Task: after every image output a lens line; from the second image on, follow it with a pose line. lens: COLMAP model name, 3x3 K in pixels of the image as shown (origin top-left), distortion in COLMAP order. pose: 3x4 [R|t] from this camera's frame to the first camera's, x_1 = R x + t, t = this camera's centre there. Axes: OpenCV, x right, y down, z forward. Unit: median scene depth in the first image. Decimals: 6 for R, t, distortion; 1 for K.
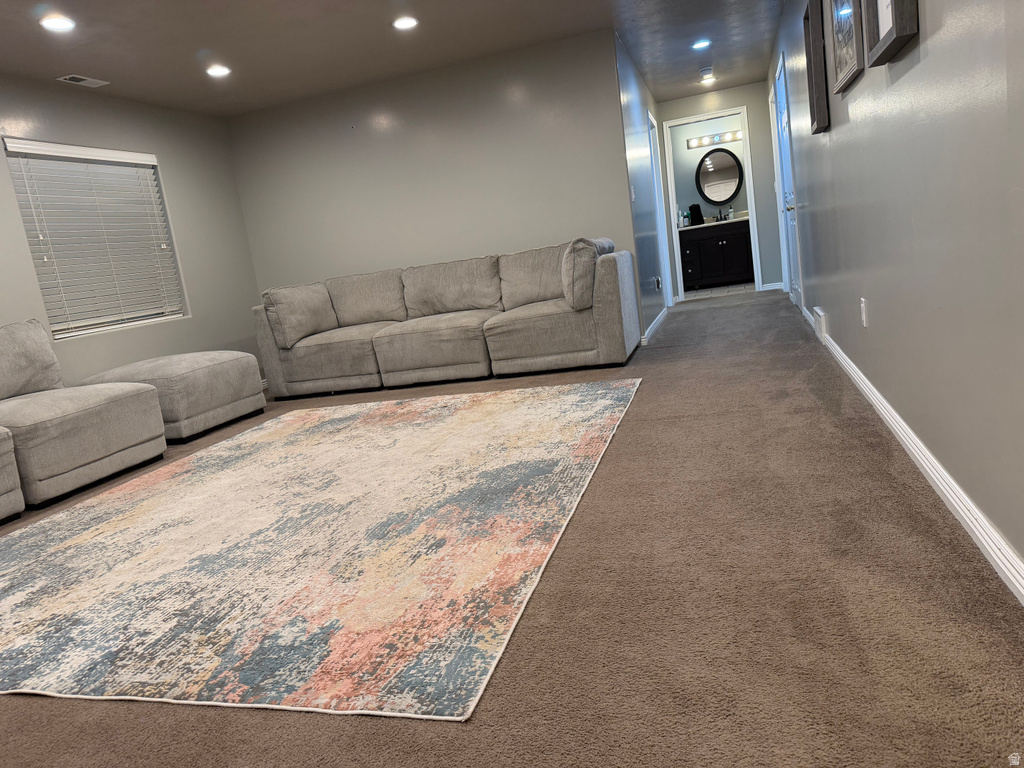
lens RADIAL K [[719.8, 0, 515.1], [0, 719.8, 376.9], [0, 0, 1]] dist [0.057415, -0.063435]
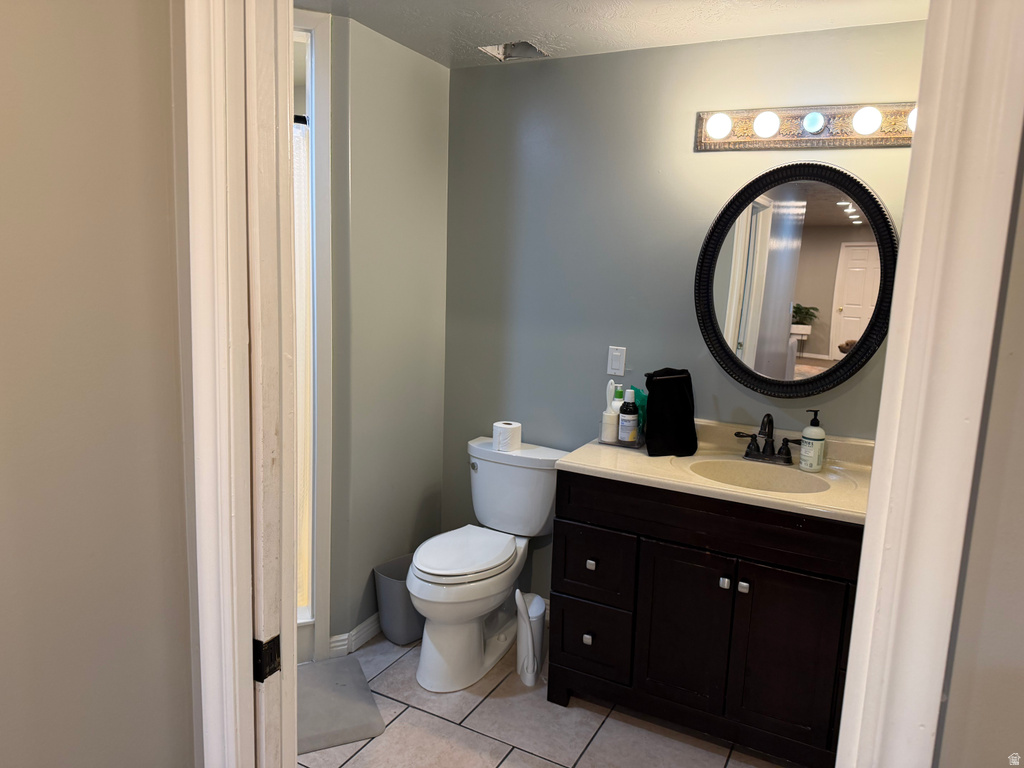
lens RADIAL K [[719.8, 0, 508.7], [0, 719.8, 361.8], [0, 0, 1]] dist [0.057415, -0.063435]
pose [[0.962284, 0.209024, -0.174120, 0.236723], [-0.211471, 0.977373, 0.004590, -0.230048], [0.171140, 0.032405, 0.984714, 0.744002]]
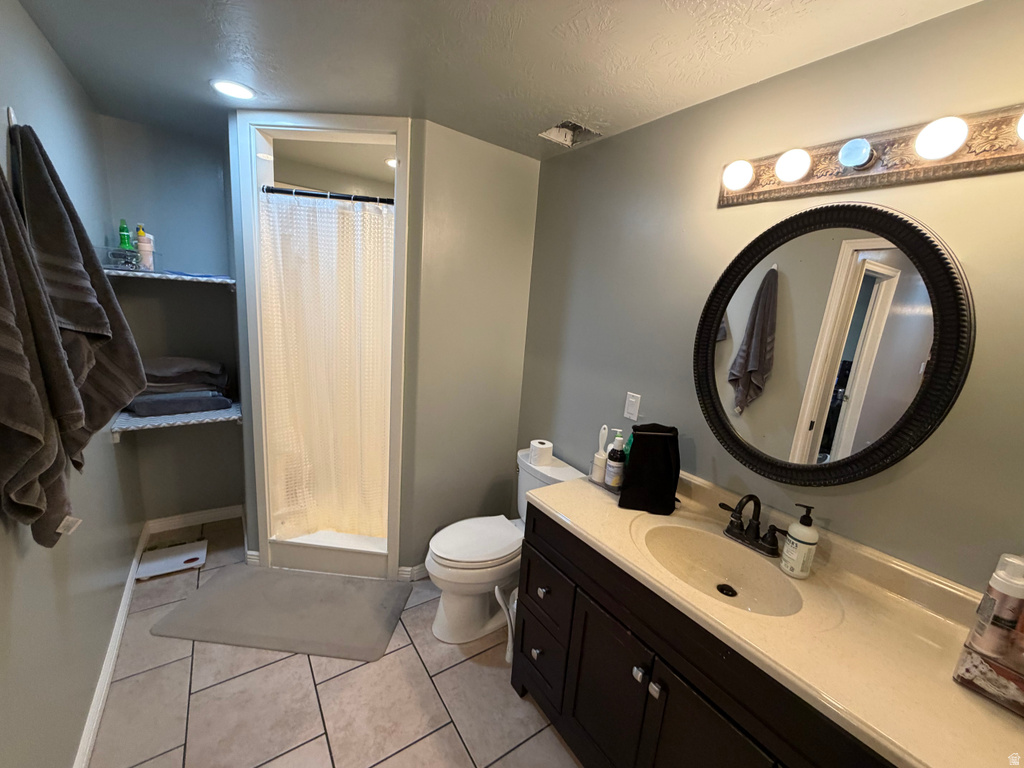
lens RADIAL K [[410.2, 0, 503.7], [0, 410.2, 381.7], [0, 0, 1]] dist [0.003792, 0.000046]
pose [[0.757160, 0.322668, -0.567974, 0.284418], [-0.291080, 0.945048, 0.148850, -0.259025], [0.584792, 0.052622, 0.809475, 0.853080]]
